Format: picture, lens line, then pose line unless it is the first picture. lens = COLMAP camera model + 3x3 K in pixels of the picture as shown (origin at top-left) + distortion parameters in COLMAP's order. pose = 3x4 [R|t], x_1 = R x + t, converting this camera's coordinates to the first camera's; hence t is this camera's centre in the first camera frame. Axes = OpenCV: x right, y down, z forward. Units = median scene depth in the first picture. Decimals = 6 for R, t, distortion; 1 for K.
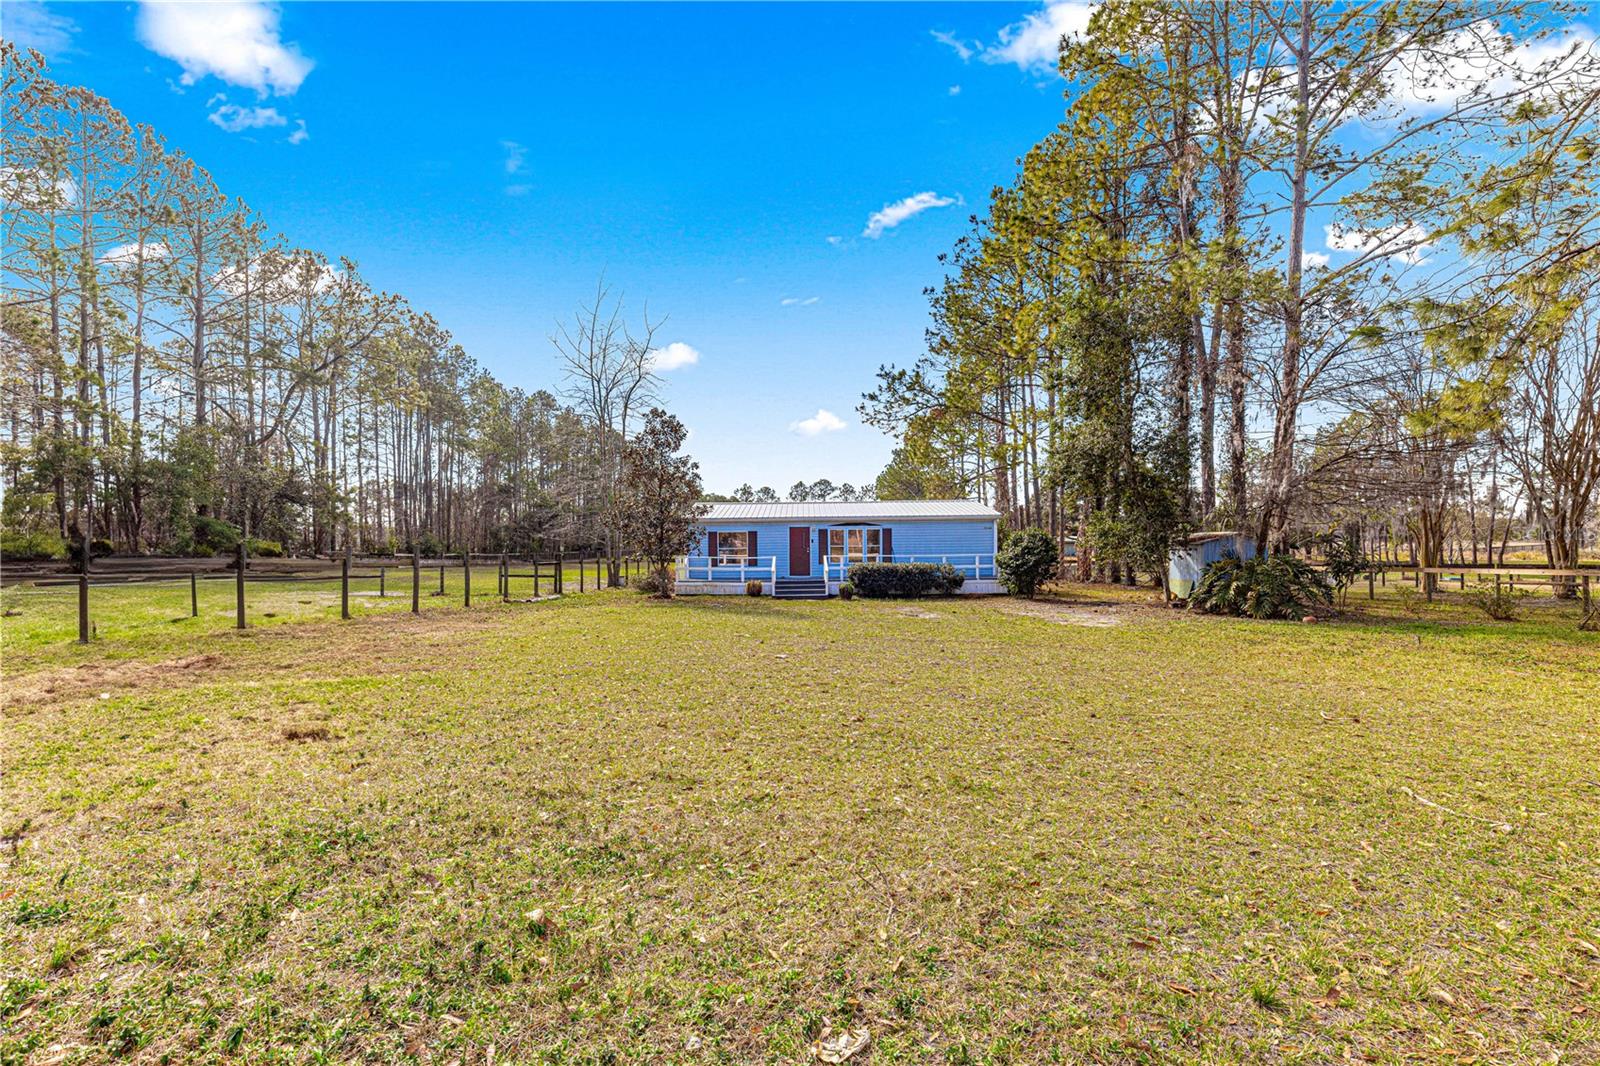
lens RADIAL K [[734.9, 0, 800.0], [0, 734.9, 533.0], [0, 0, 1]] dist [0.123509, -0.000116]
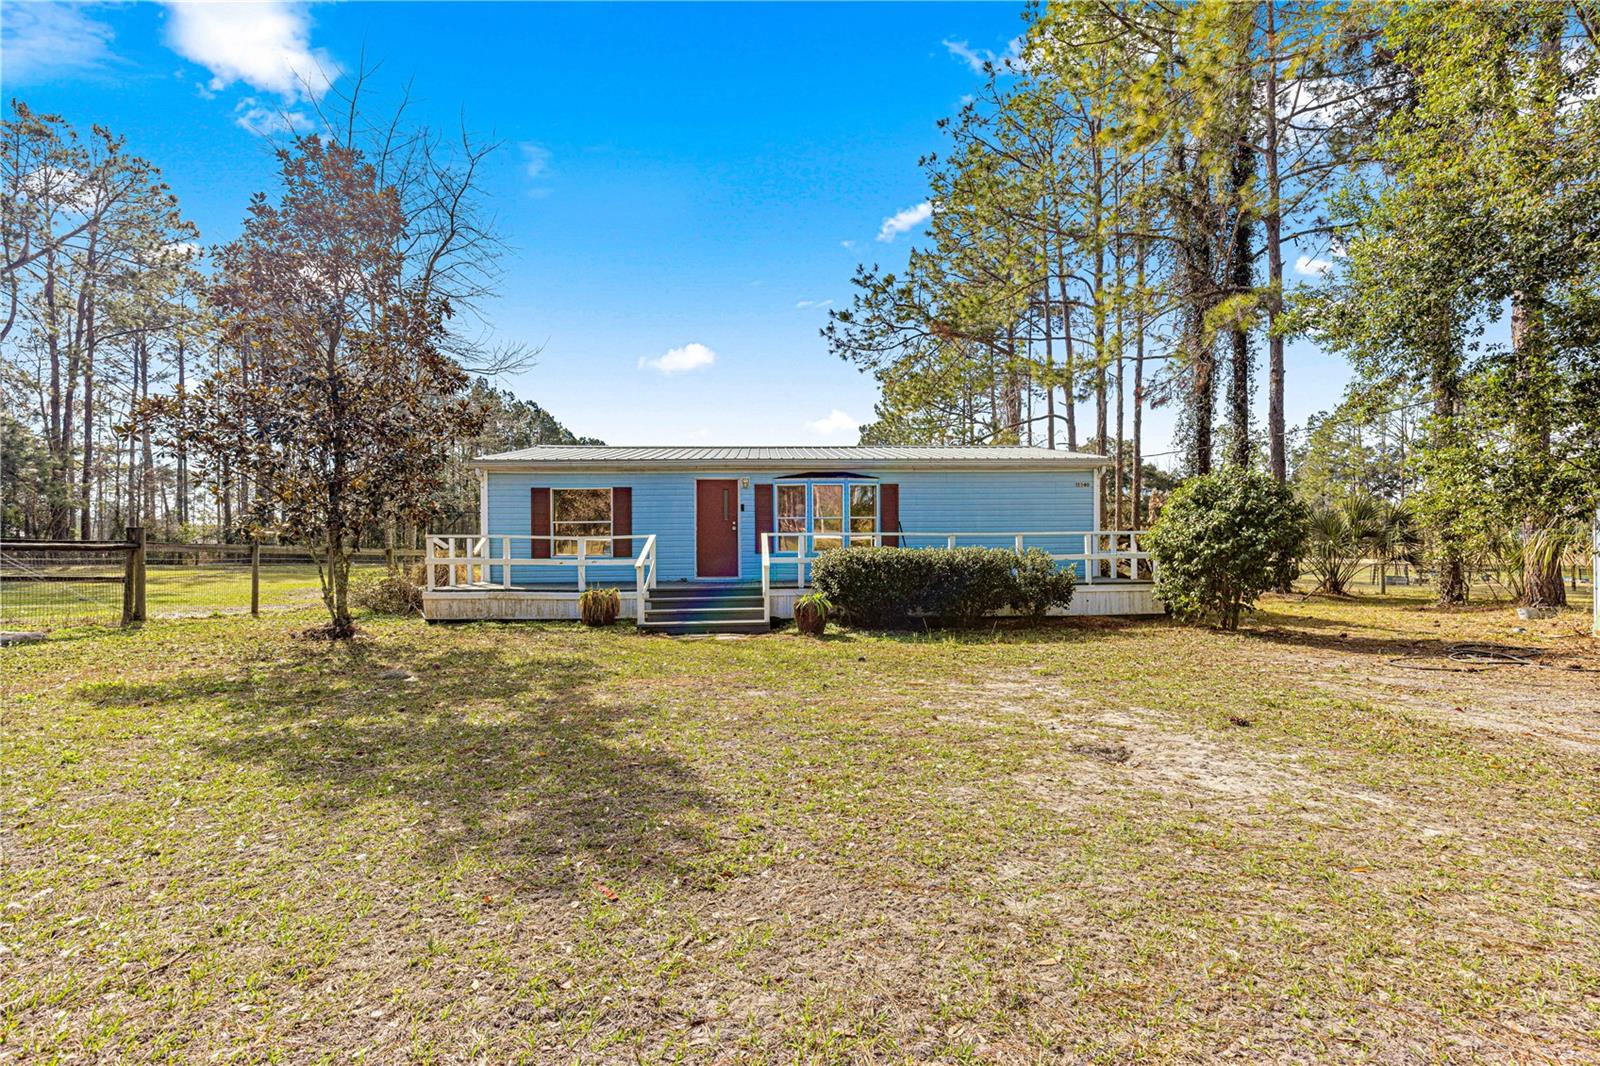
lens RADIAL K [[734.9, 0, 800.0], [0, 734.9, 533.0], [0, 0, 1]] dist [0.123509, -0.000116]
pose [[0.998252, 0.004576, 0.058917, 0.027946], [-0.004595, 0.999989, 0.000195, 0.029624], [-0.058915, -0.000466, 0.998263, 0.521641]]
